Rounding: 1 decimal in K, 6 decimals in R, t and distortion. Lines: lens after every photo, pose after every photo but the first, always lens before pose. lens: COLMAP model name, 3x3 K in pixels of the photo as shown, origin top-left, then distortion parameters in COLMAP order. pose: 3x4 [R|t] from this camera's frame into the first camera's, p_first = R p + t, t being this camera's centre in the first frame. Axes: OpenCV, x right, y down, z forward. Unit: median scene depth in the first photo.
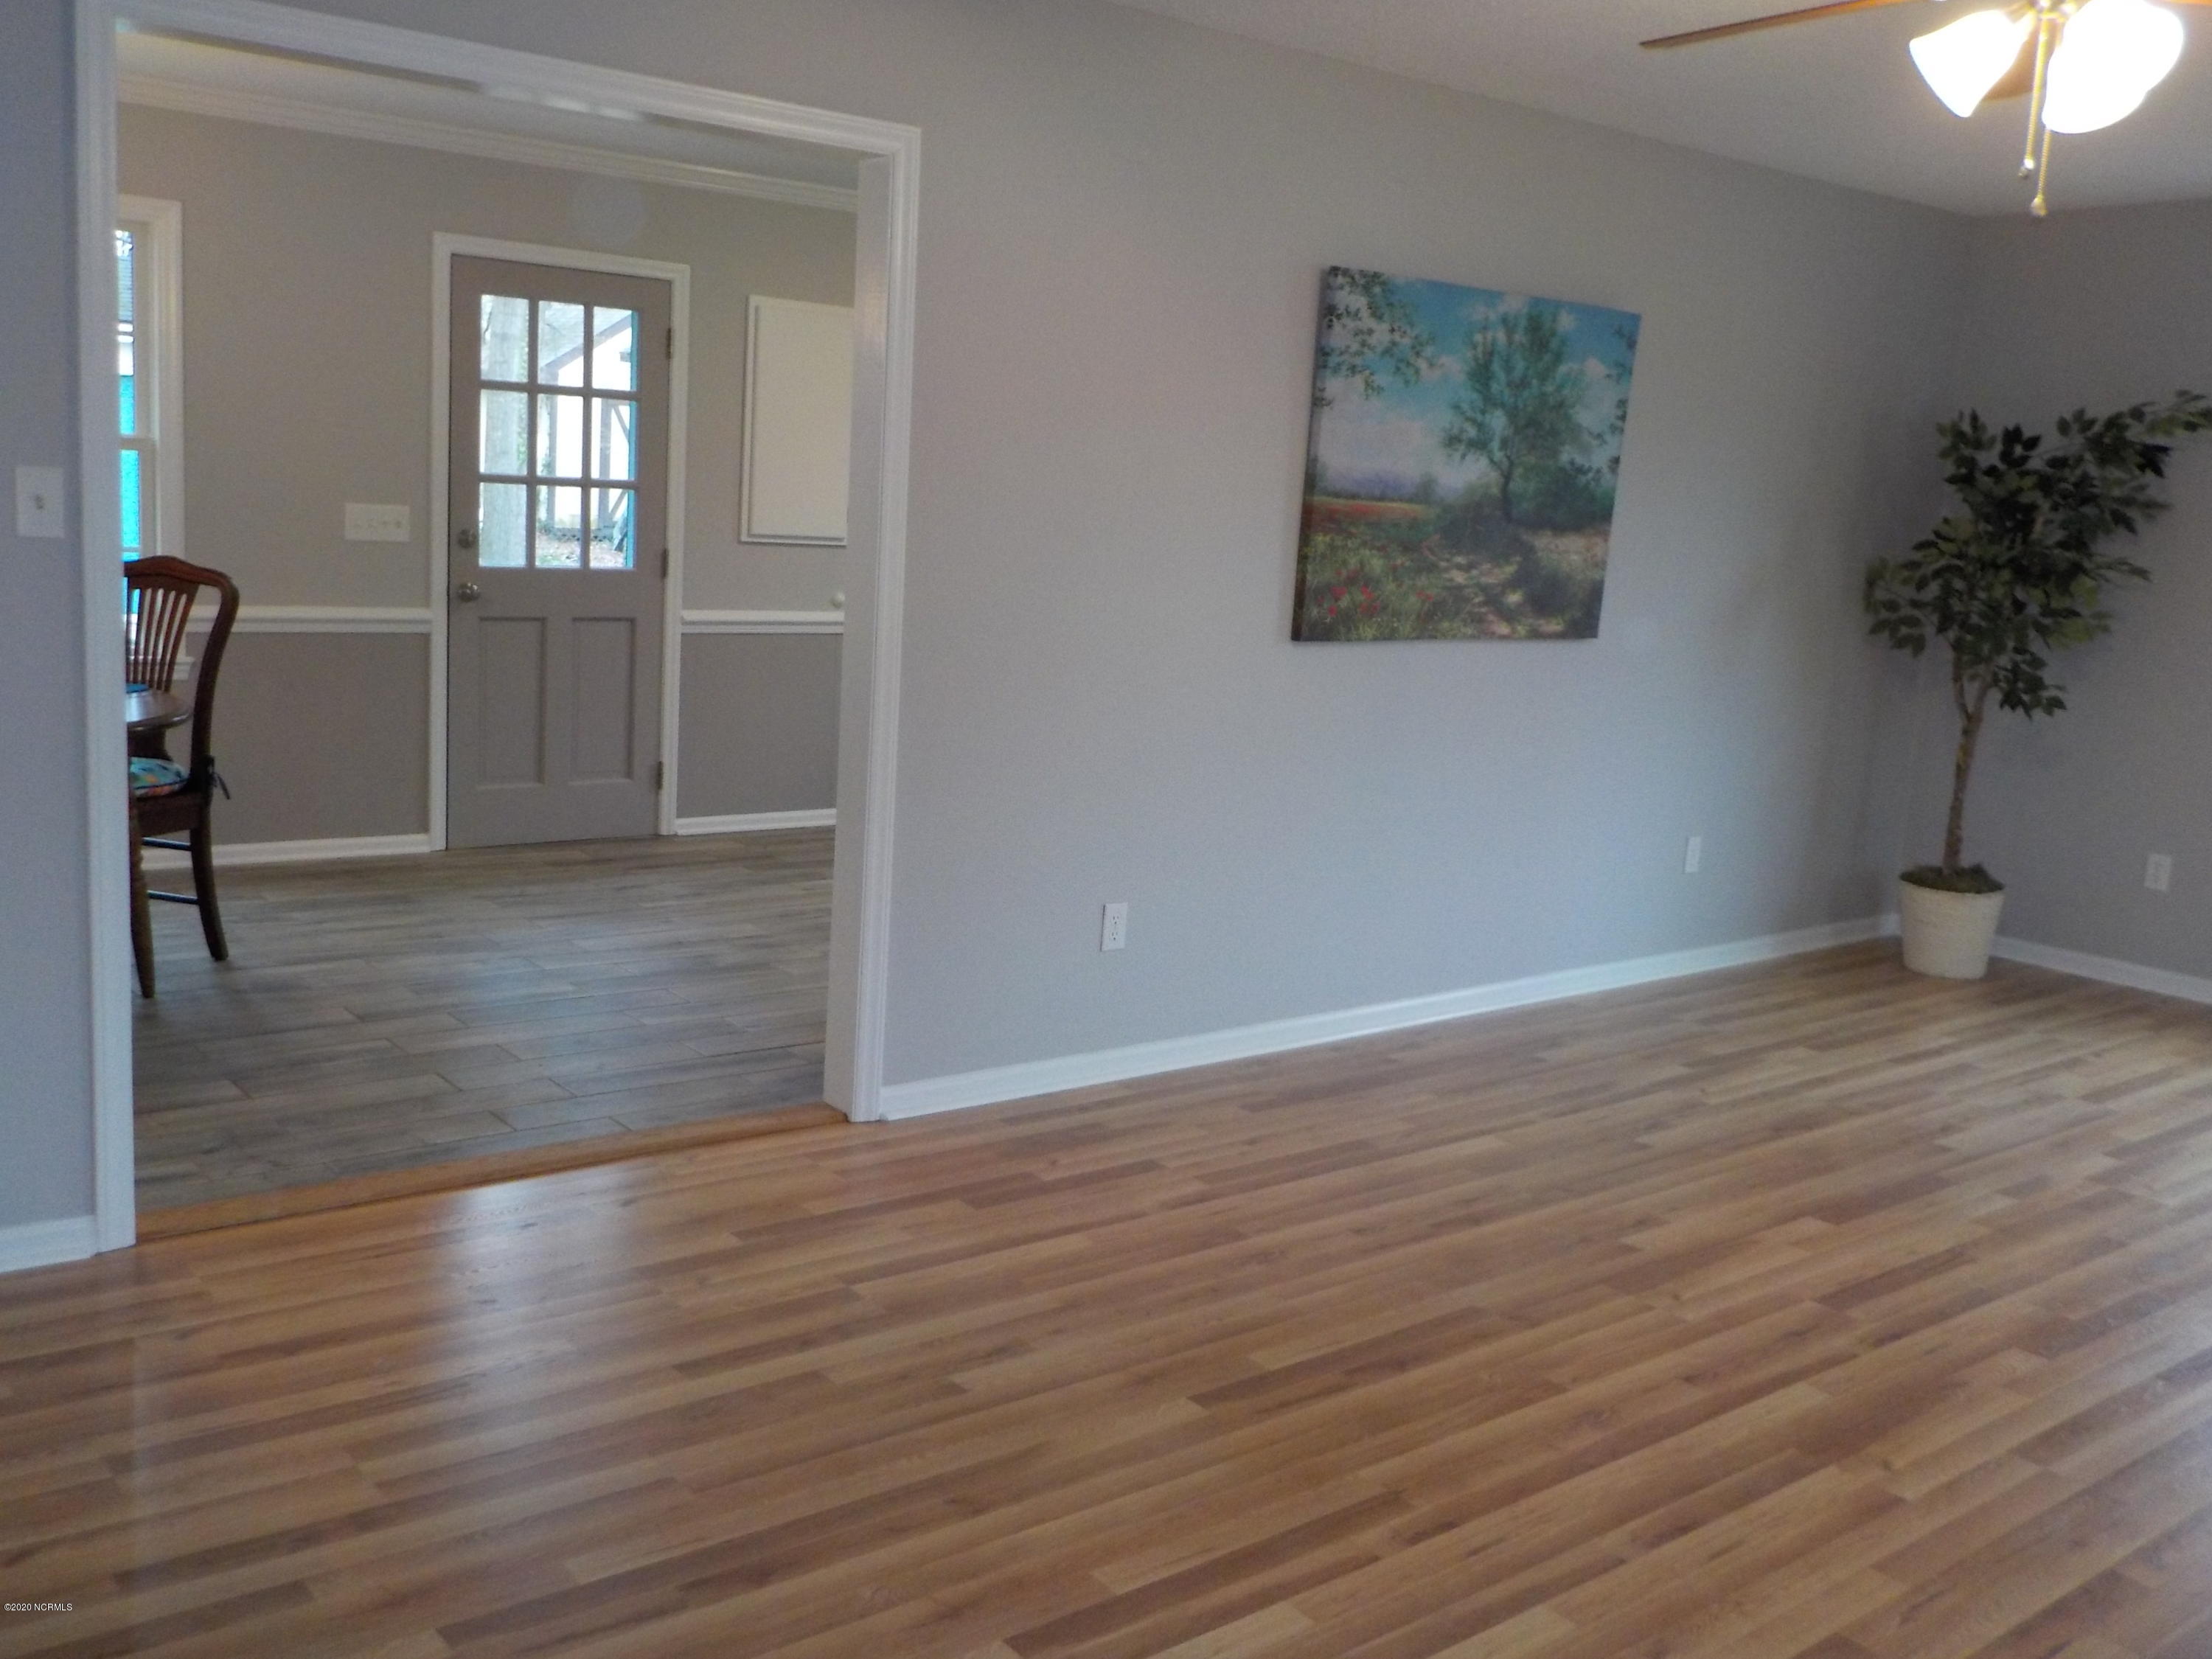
lens RADIAL K [[1998.5, 0, 1094.8], [0, 1998.5, 820.4], [0, 0, 1]] dist [-0.000486, 0.006149]
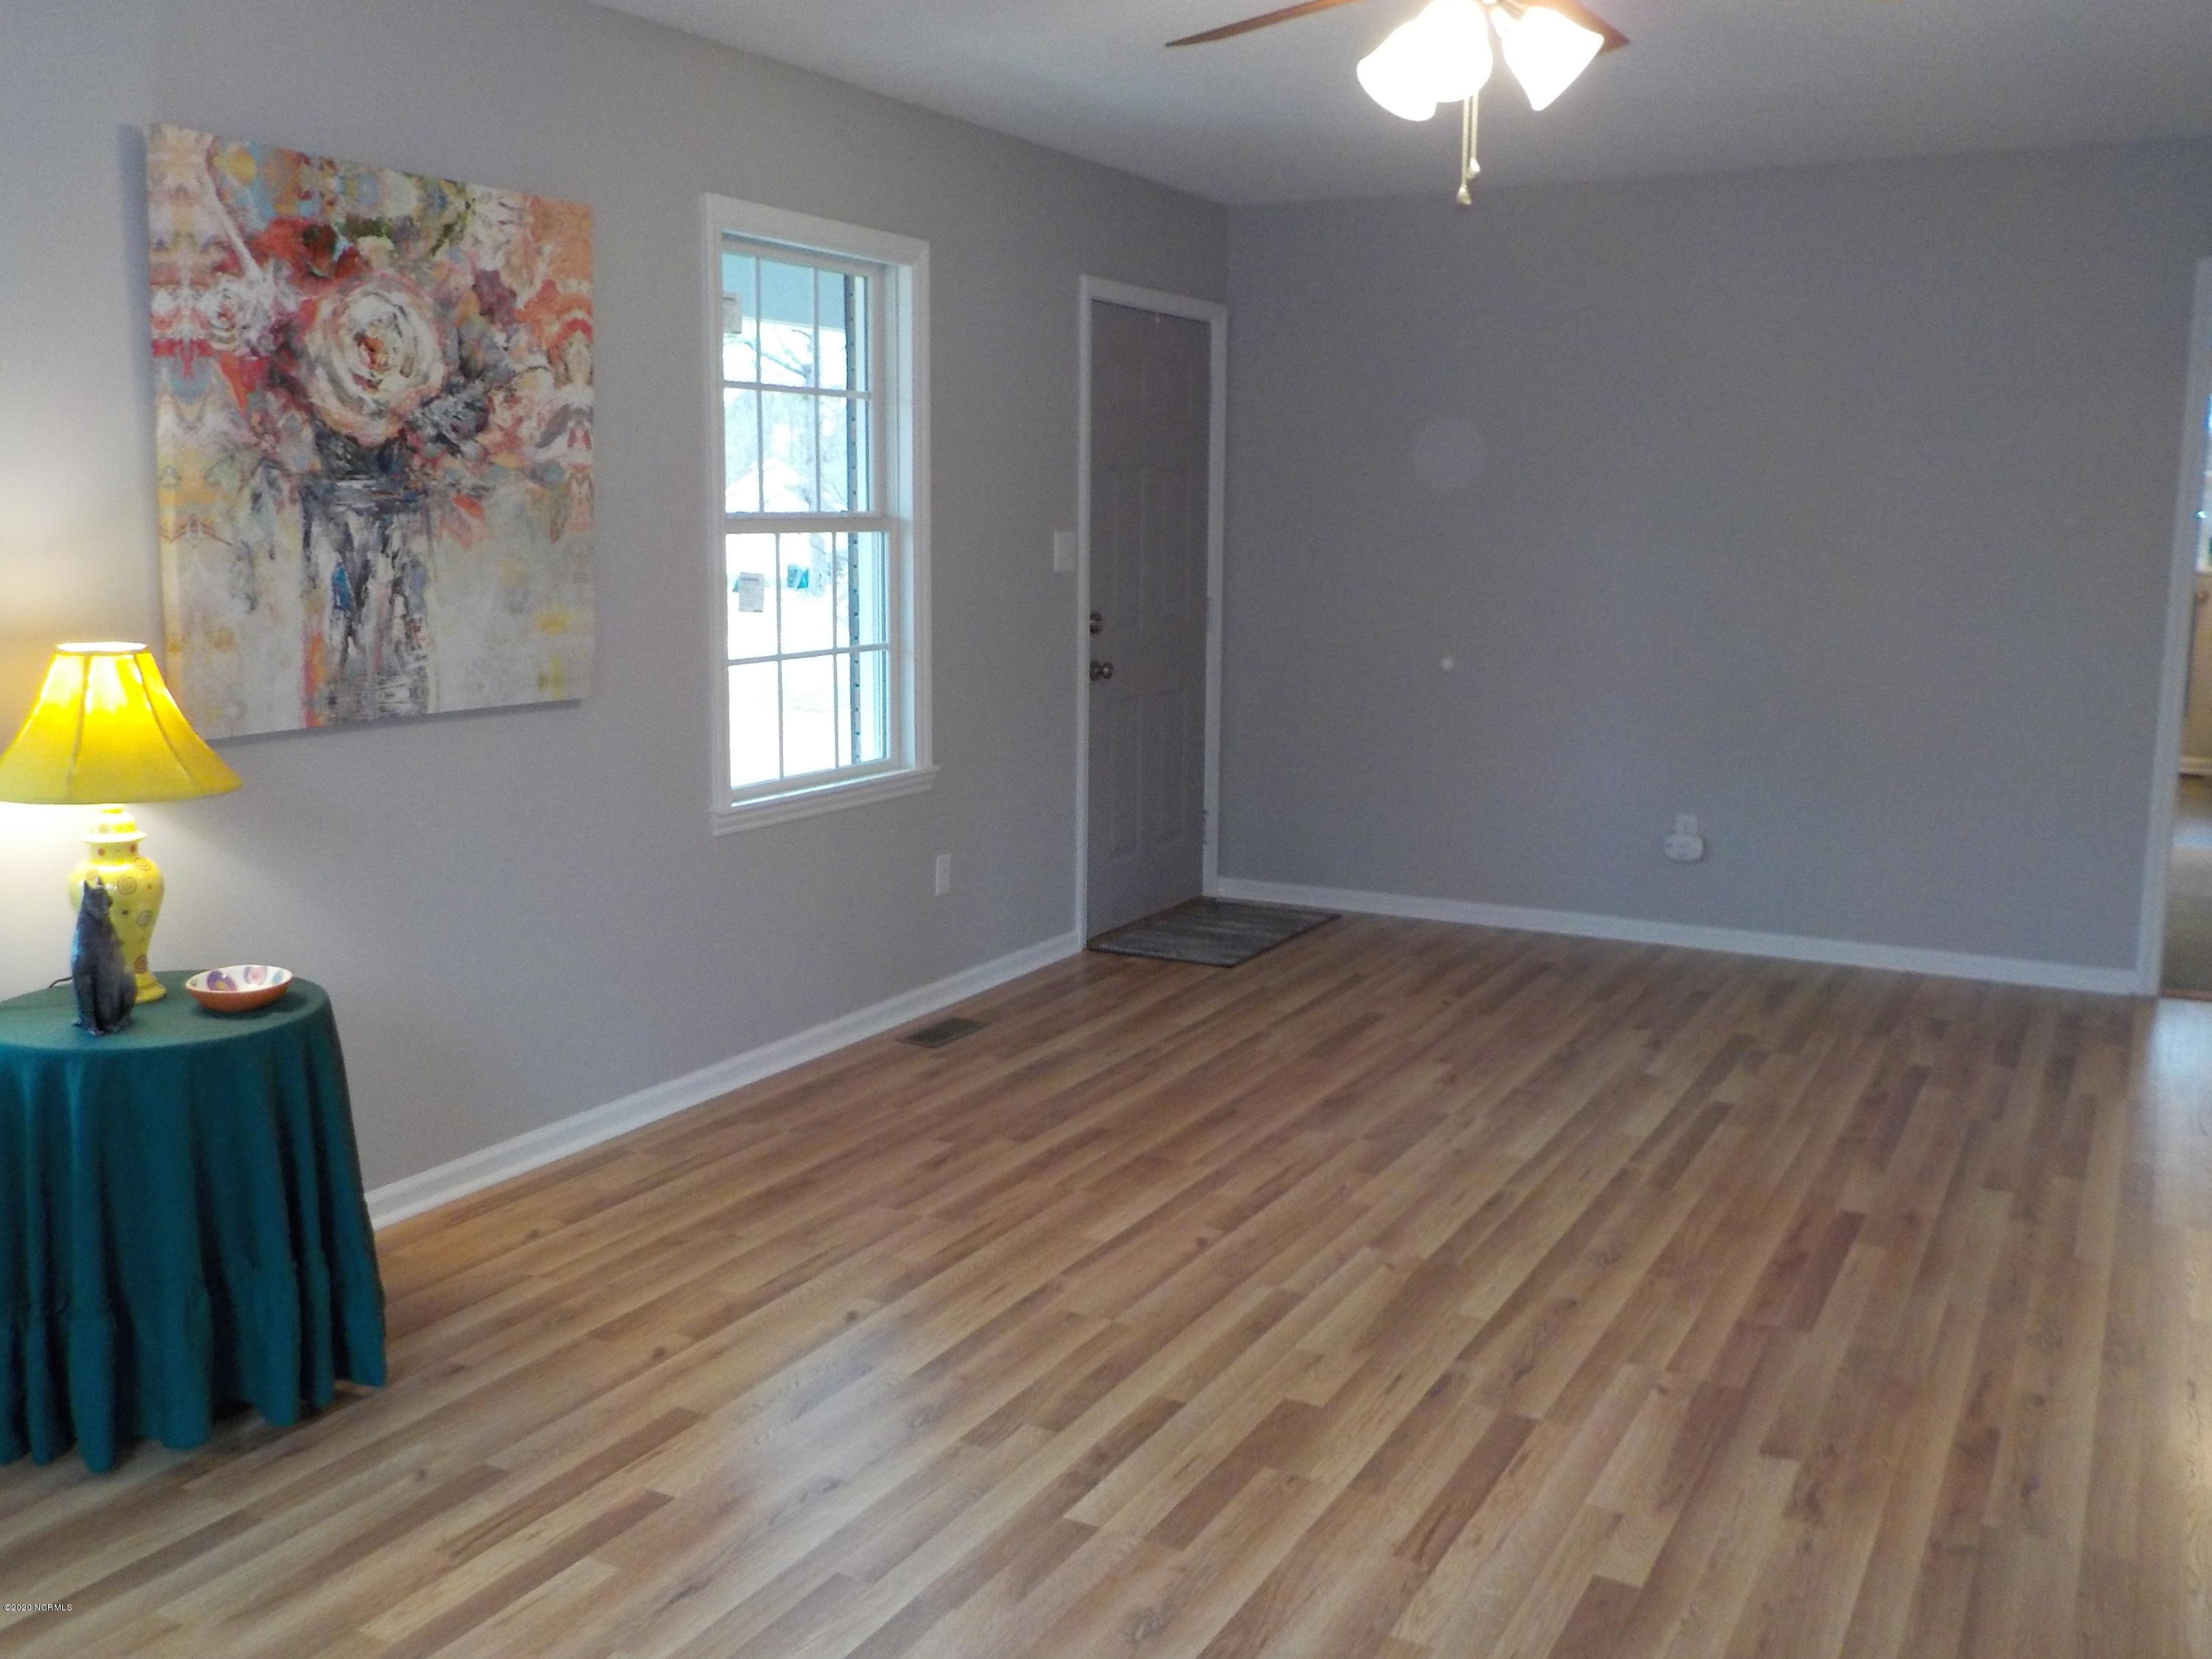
lens RADIAL K [[1976.5, 0, 1066.5], [0, 1976.5, 827.6], [0, 0, 1]] dist [-0.015040, 0.012765]
pose [[-0.927030, 0.002887, -0.374975, 0.877871], [-0.111837, 0.952333, 0.283821, -0.225300], [0.357920, 0.305047, -0.882519, 1.622280]]
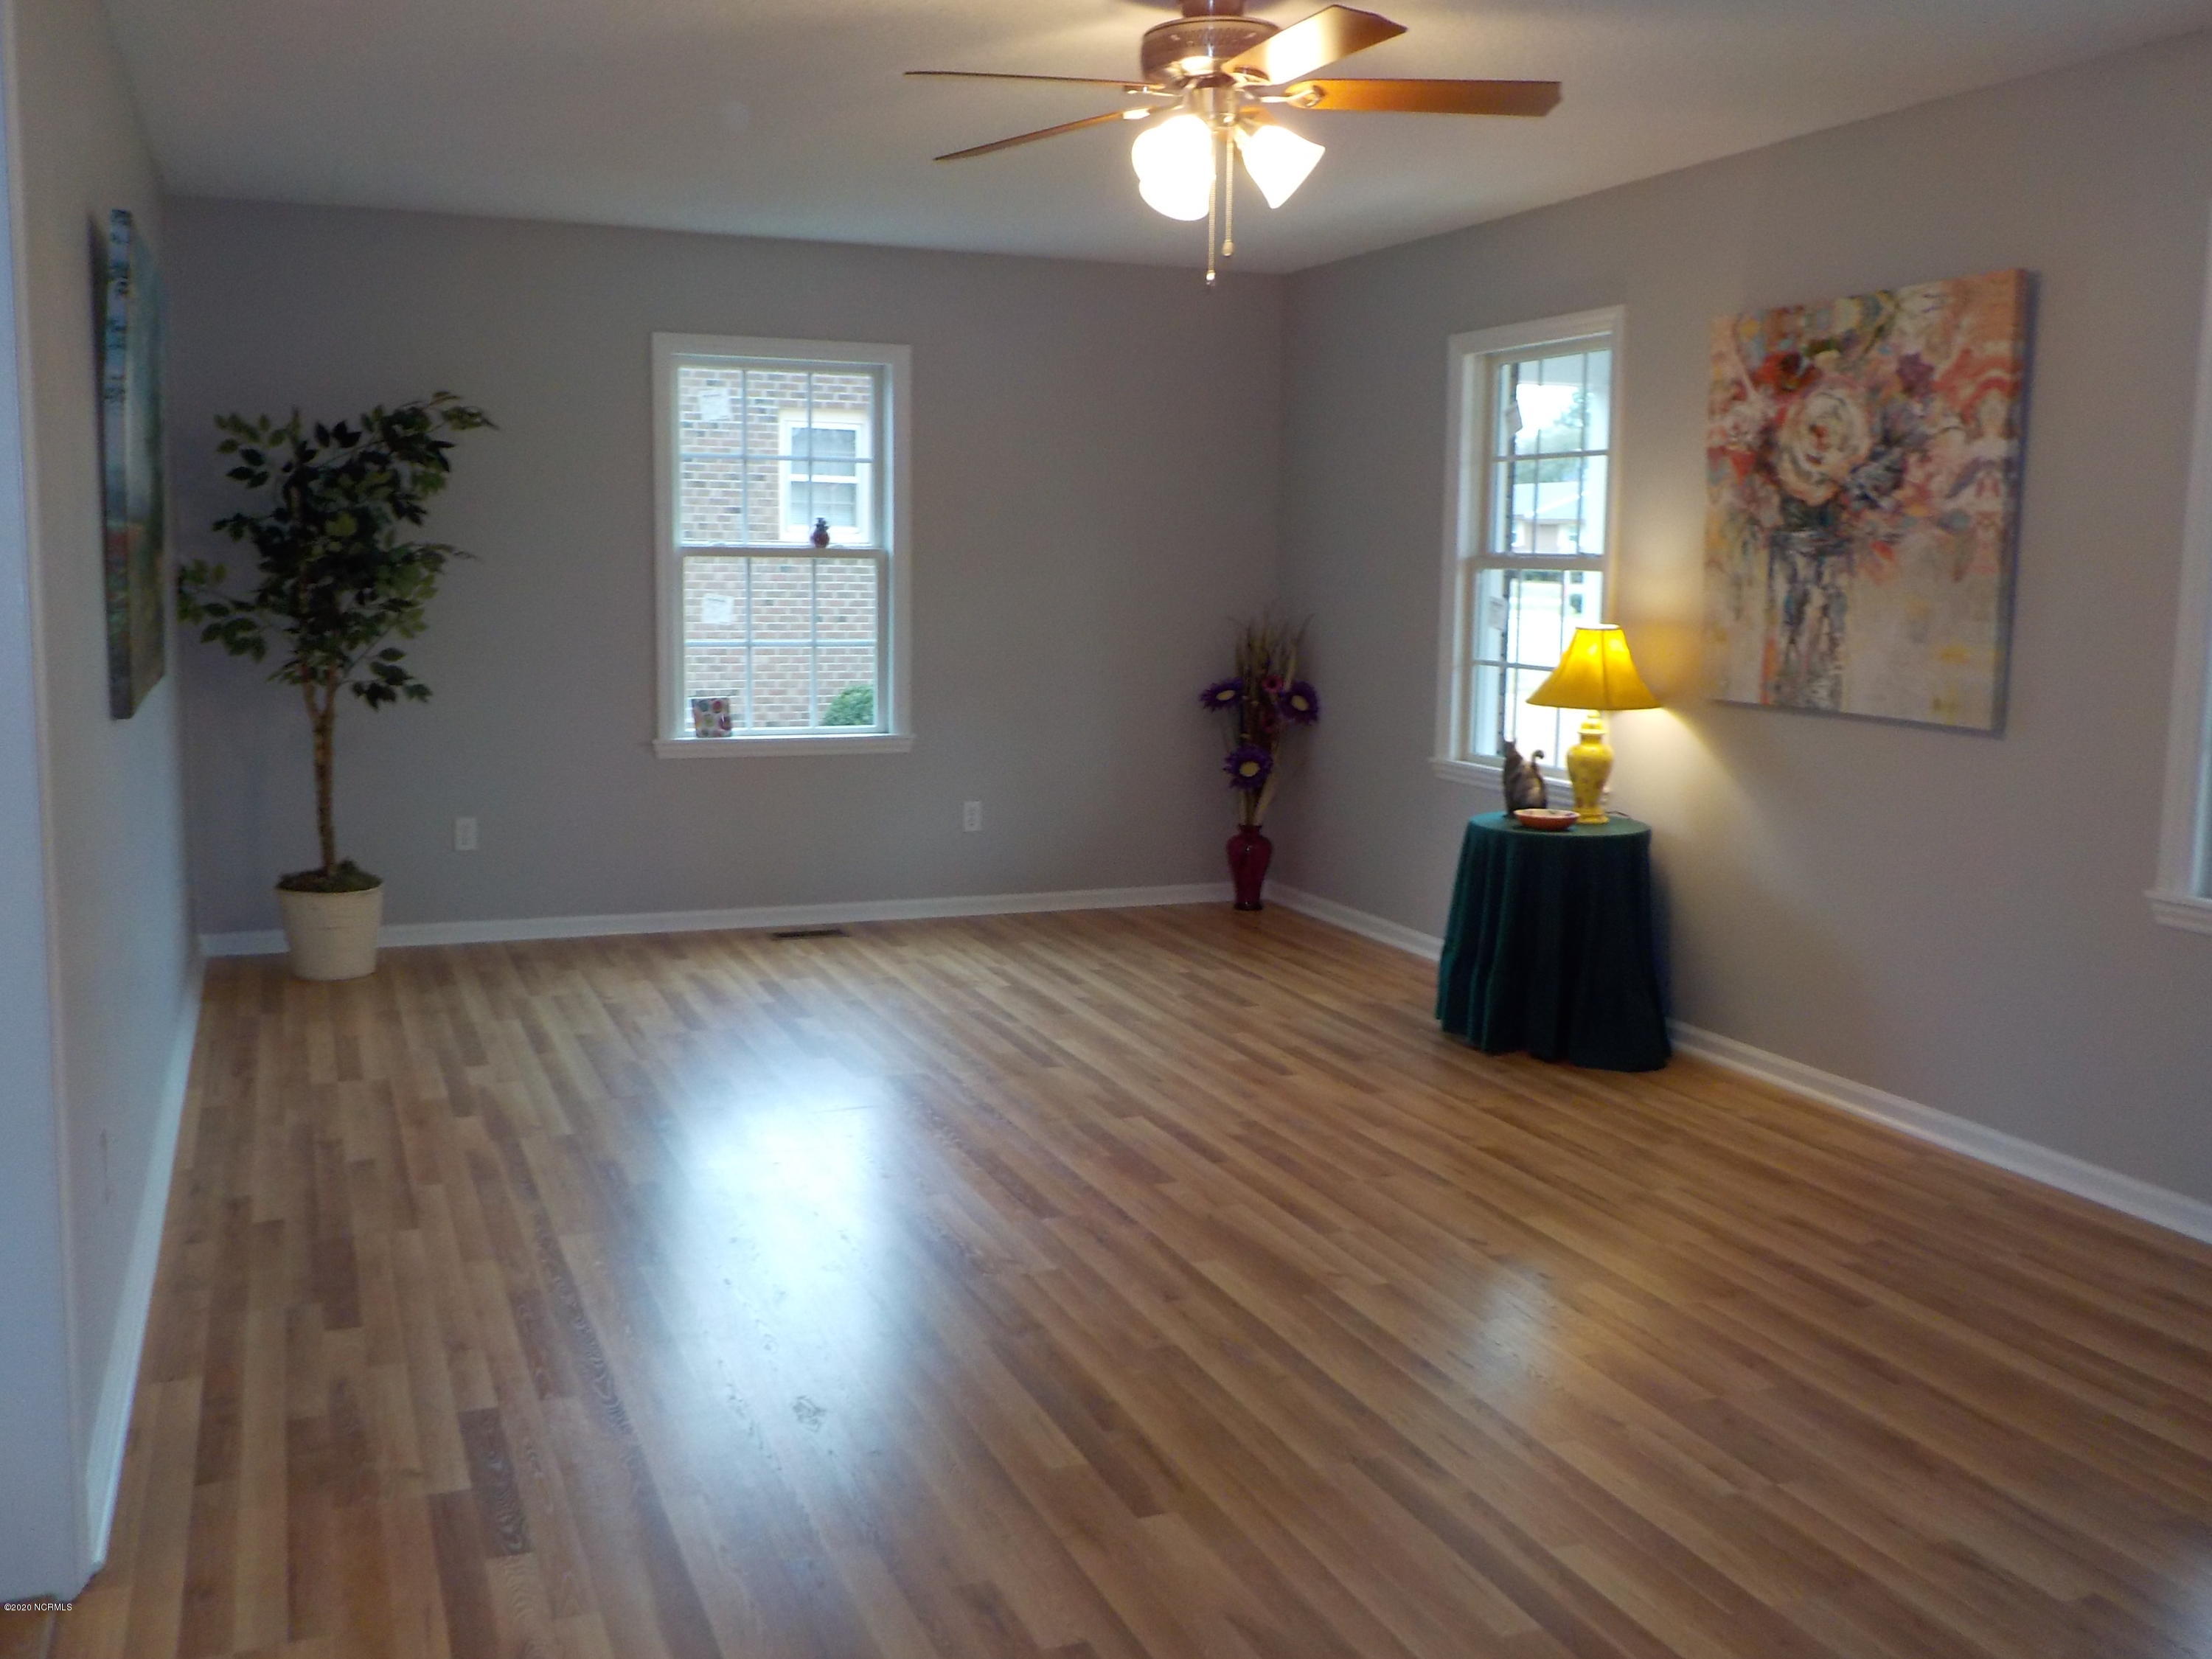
lens RADIAL K [[1938.8, 0, 1080.4], [0, 1938.8, 833.8], [0, 0, 1]] dist [0.005257, 0.004448]
pose [[0.293146, -0.182801, 0.938429, -0.644350], [0.152068, 0.977970, 0.143000, -0.131754], [-0.943897, 0.100785, 0.314486, 0.614635]]
